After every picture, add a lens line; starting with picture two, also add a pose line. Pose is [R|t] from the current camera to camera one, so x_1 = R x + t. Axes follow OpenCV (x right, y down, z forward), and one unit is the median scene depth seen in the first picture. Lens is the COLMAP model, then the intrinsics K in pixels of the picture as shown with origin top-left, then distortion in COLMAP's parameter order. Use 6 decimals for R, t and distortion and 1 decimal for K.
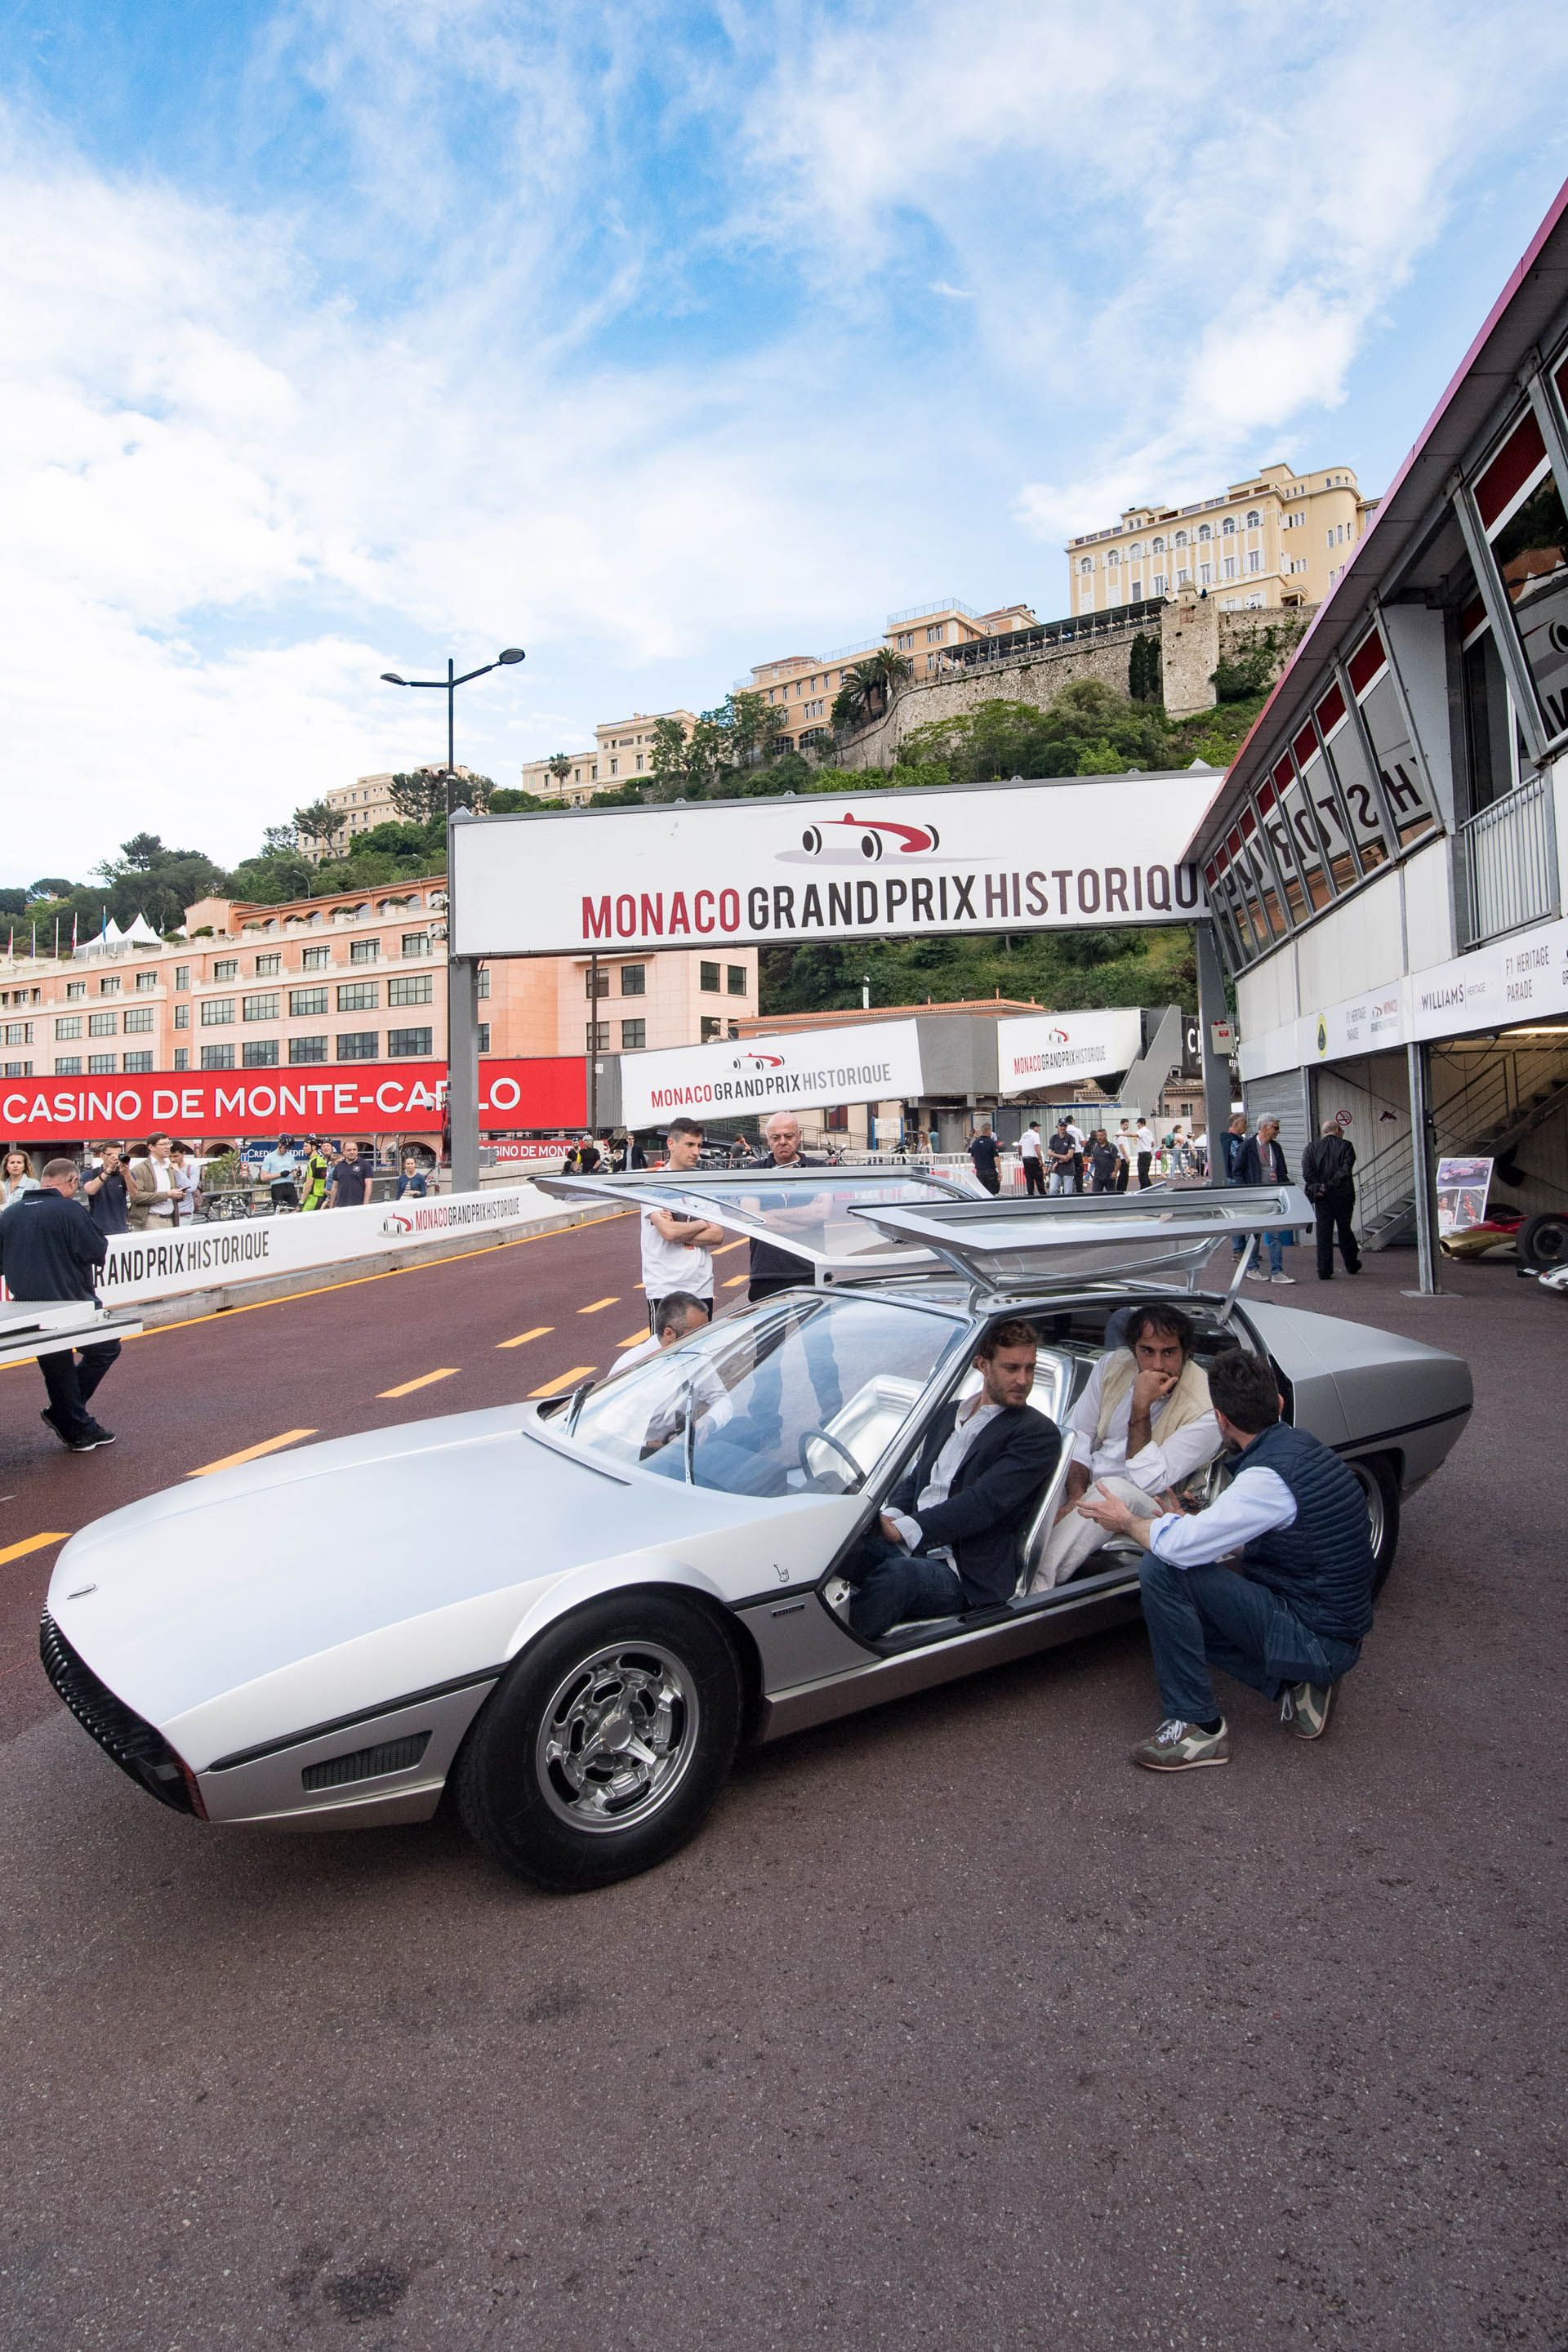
lens RADIAL K [[1296.0, 0, 816.6], [0, 1296.0, 1047.7], [0, 0, 1]] dist [-0.003974, -0.002400]
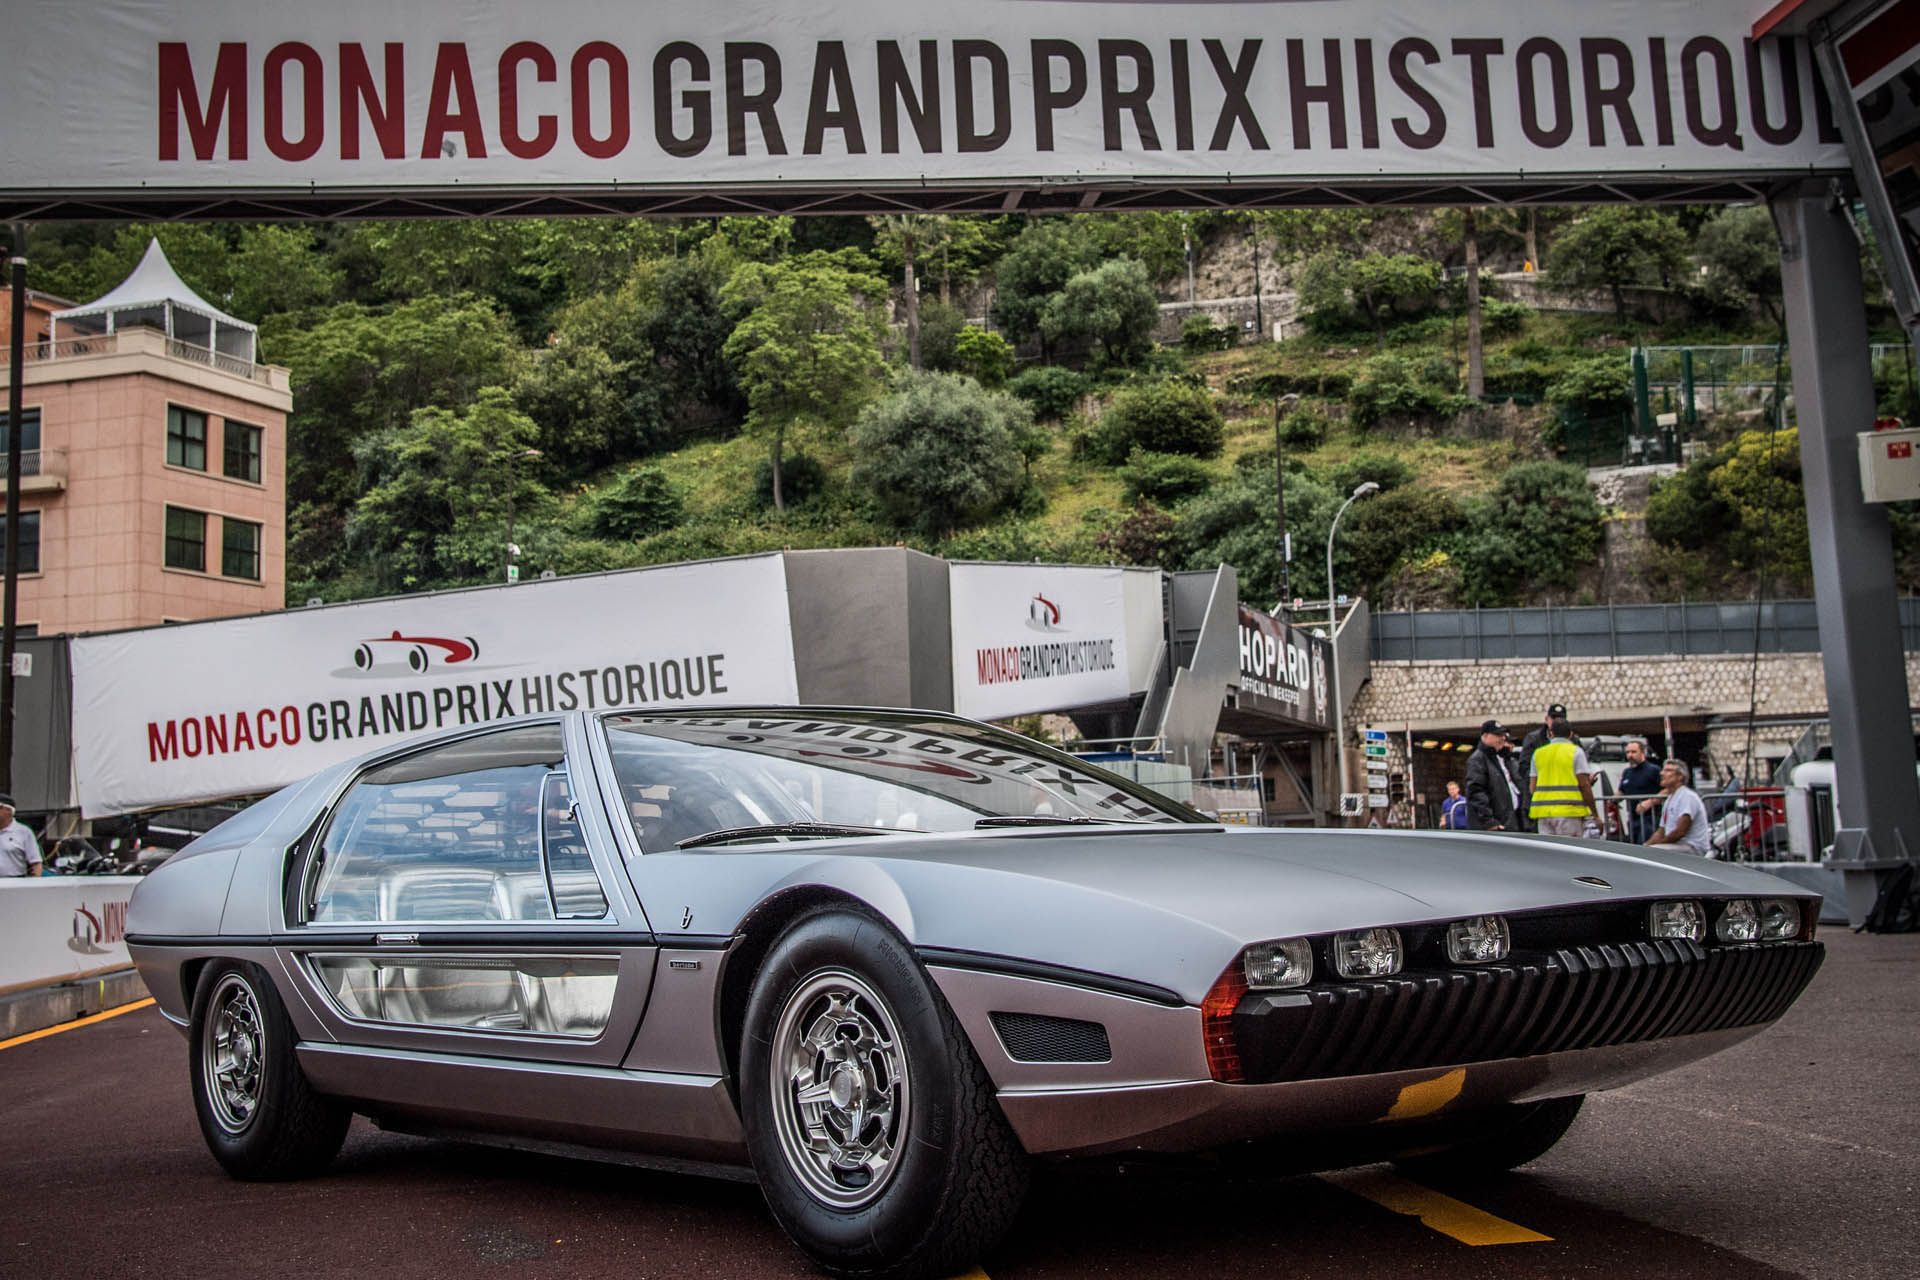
lens RADIAL K [[2353.3, 0, 964.4], [0, 2353.3, 533.2], [0, 0, 1]] dist [0.029031, 0.000000]
pose [[0.965142, 0.018122, 0.261097, -0.105041], [0.003326, 0.996670, -0.081471, 0.050986], [-0.261704, 0.079500, 0.961868, 0.270622]]
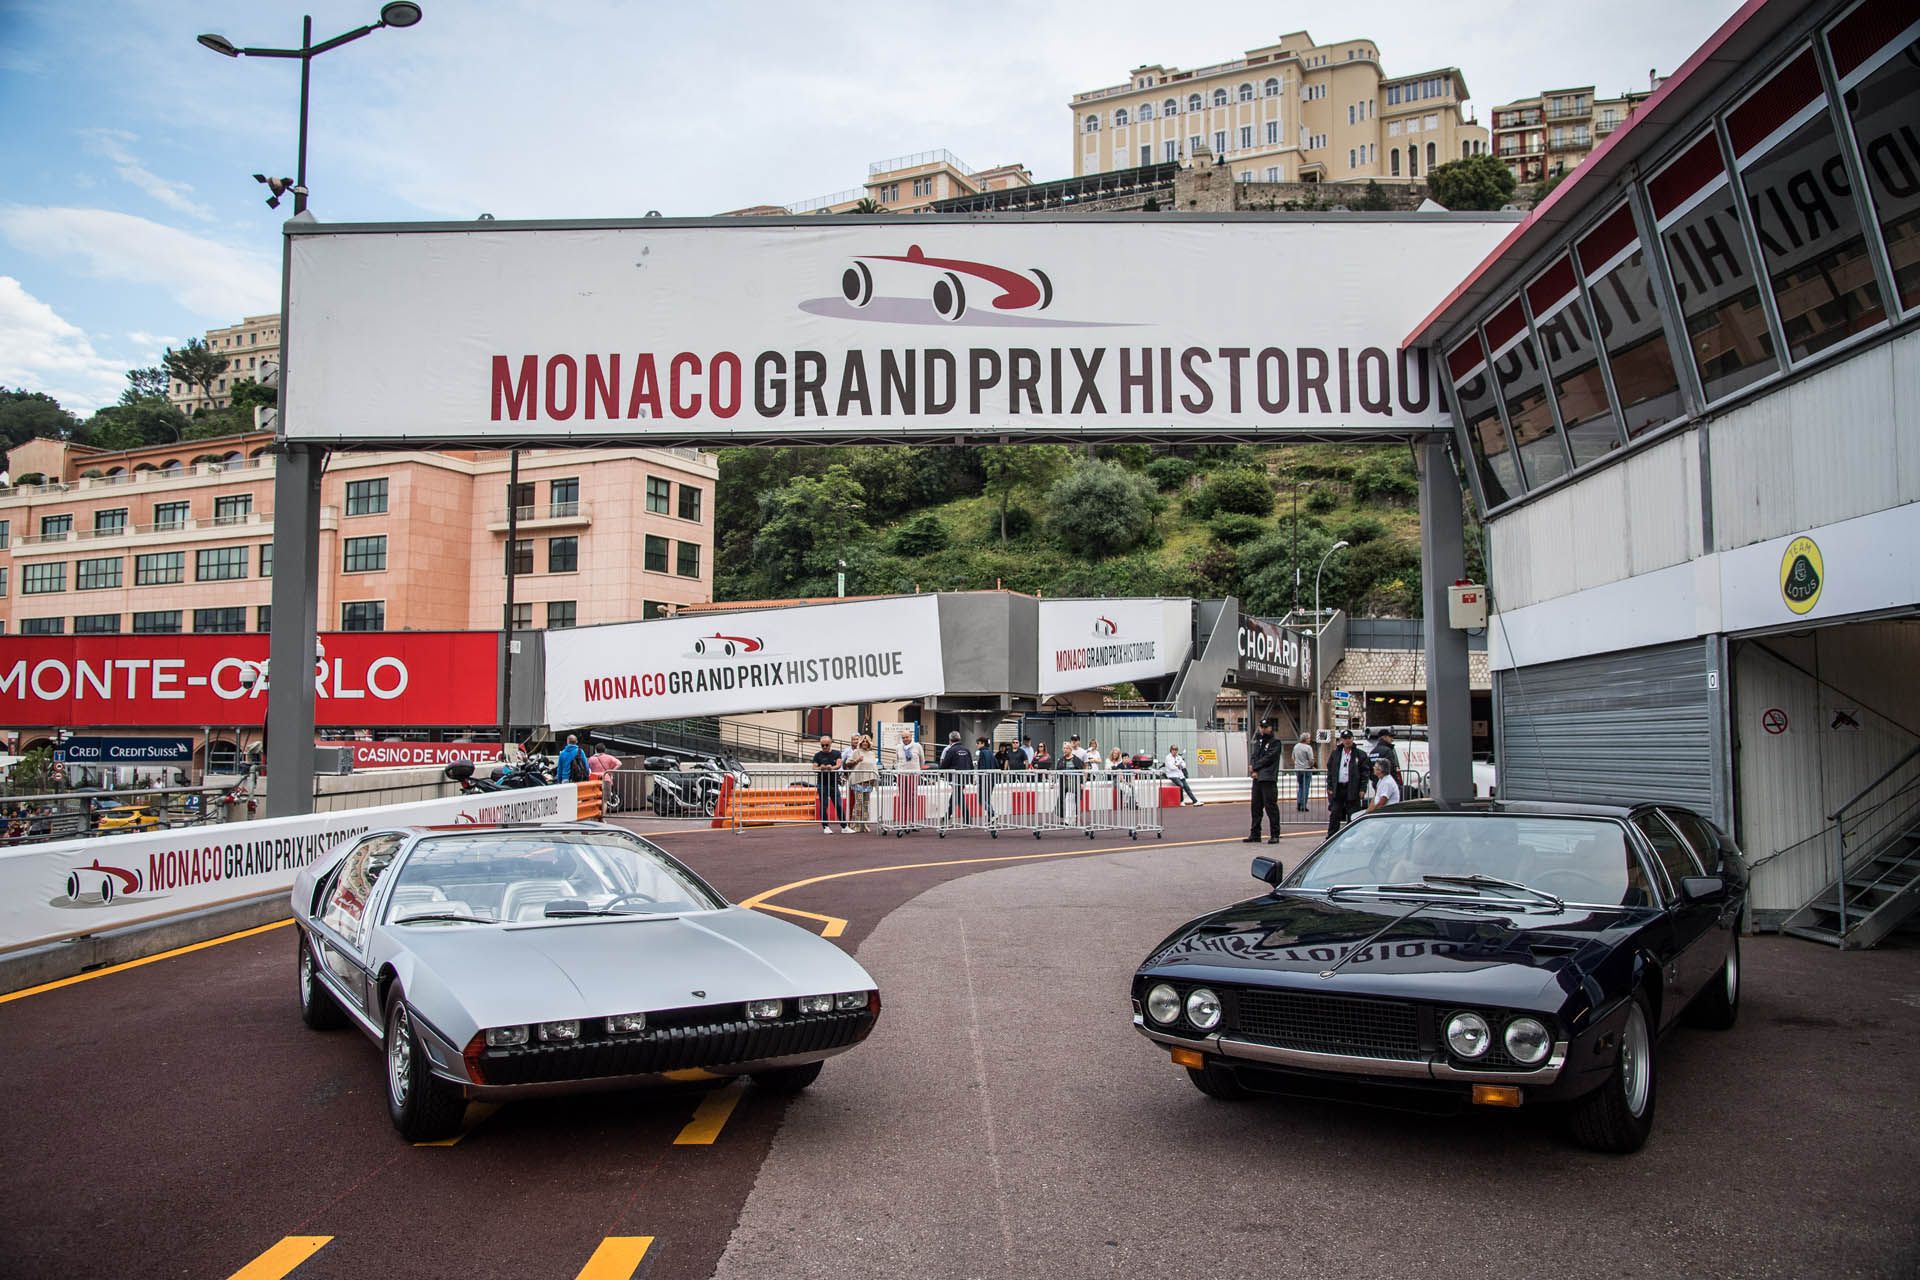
lens RADIAL K [[1422.5, 0, 955.7], [0, 1422.5, 656.4], [0, 0, 1]] dist [-0.076718, 0.064049]
pose [[0.990753, 0.030010, 0.132315, -0.032478], [-0.030269, 0.999542, -0.000049, 0.019269], [-0.132256, -0.003956, 0.991208, 0.218591]]
